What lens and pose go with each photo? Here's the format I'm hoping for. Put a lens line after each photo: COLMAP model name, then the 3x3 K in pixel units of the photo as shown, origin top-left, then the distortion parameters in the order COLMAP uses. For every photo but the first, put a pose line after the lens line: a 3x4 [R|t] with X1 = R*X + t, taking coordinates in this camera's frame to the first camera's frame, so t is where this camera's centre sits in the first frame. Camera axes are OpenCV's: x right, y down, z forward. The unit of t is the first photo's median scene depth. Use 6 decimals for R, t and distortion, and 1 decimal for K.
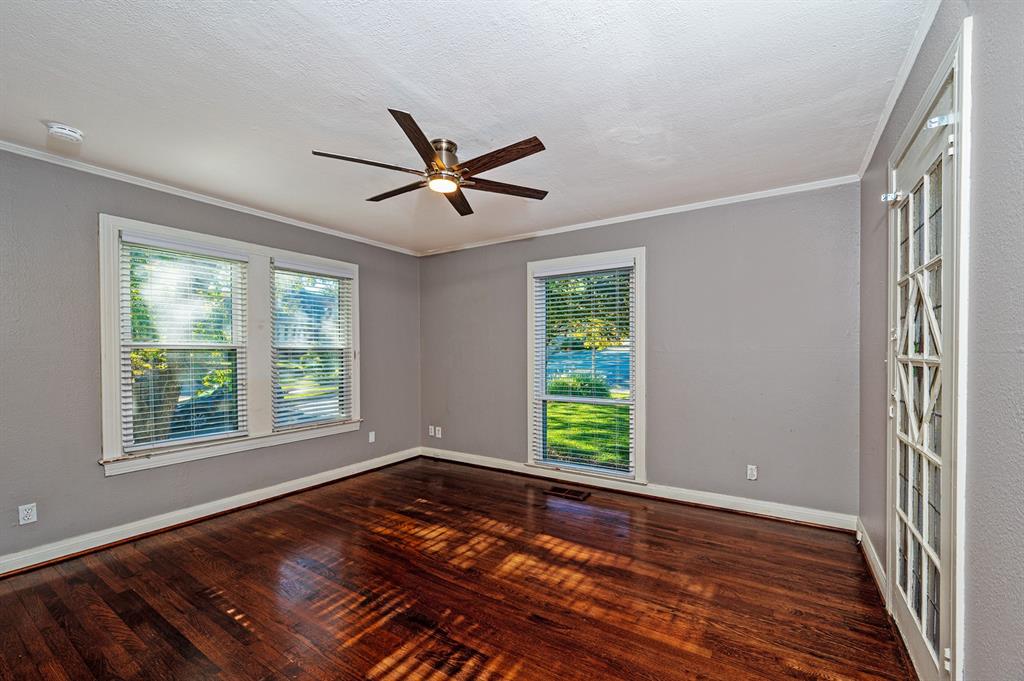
lens RADIAL K [[415.7, 0, 512.8], [0, 415.7, 347.9], [0, 0, 1]] dist [0.000092, -0.000018]
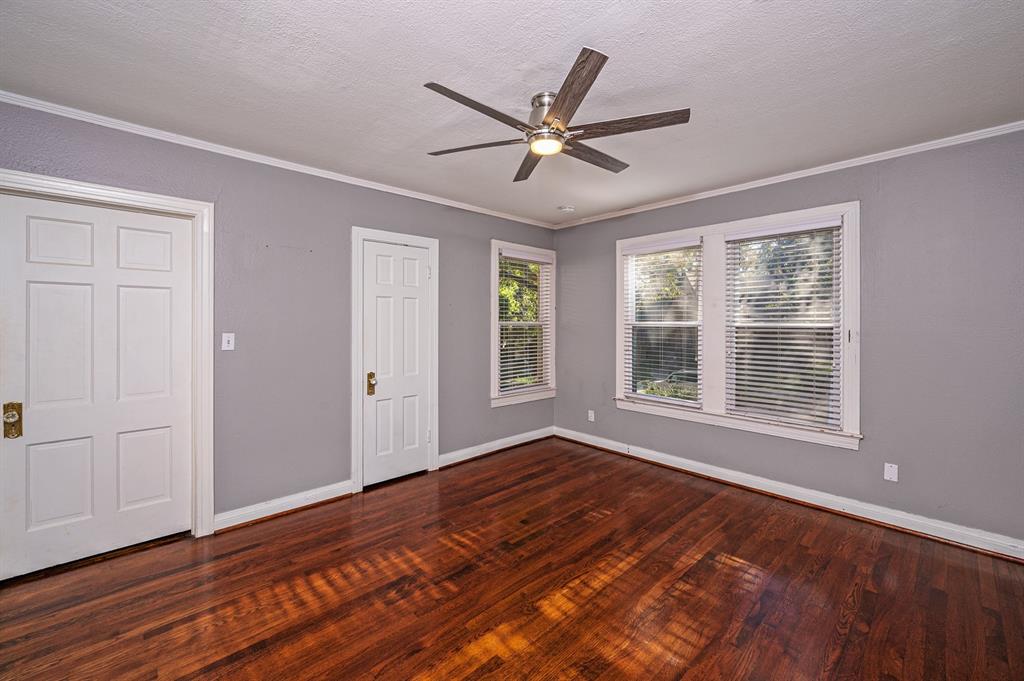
lens RADIAL K [[415.7, 0, 540.5], [0, 415.7, 323.3], [0, 0, 1]] dist [0.000092, -0.000018]
pose [[-0.215241, 0.010295, -0.976507, 0.527661], [0.014051, 0.999874, 0.007444, -0.023215], [0.976460, -0.012119, -0.215359, 0.907565]]
